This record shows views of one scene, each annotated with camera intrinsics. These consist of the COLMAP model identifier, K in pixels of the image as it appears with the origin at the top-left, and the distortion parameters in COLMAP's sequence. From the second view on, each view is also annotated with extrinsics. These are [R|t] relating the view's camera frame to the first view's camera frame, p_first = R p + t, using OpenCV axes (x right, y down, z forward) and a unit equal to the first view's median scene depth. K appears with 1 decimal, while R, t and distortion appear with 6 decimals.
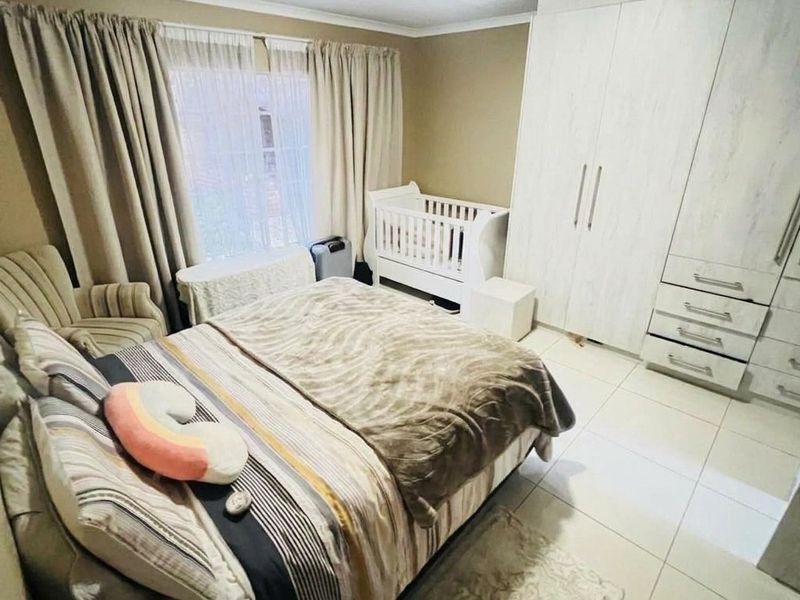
lens RADIAL K [[432.5, 0, 400.0], [0, 432.5, 300.0], [0, 0, 1]] dist [-0.006094, -0.001373]
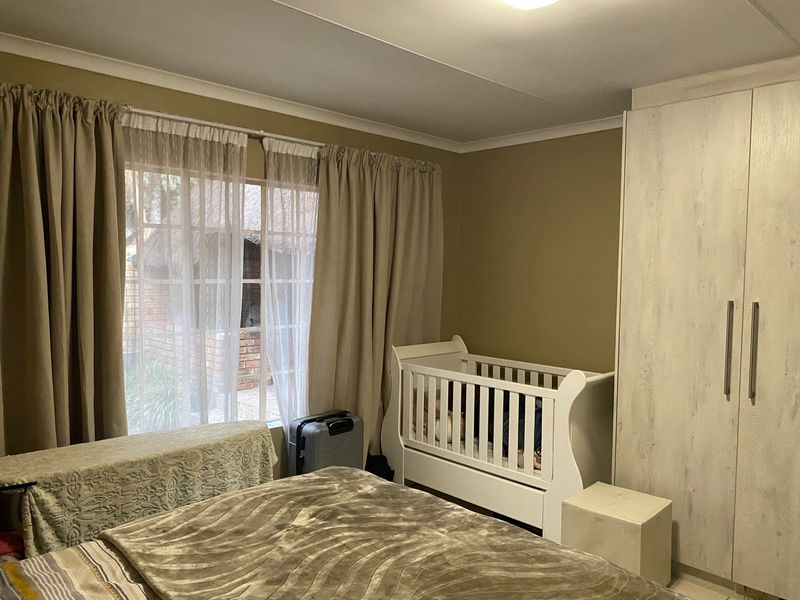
lens RADIAL K [[616.1, 0, 408.6], [0, 616.1, 294.8], [0, 0, 1]] dist [0.058699, -0.084842]
pose [[0.999258, 0.015195, -0.035393, -0.019588], [-0.026986, 0.931849, -0.361843, 0.026137], [0.027482, 0.362529, 0.931567, 0.102760]]
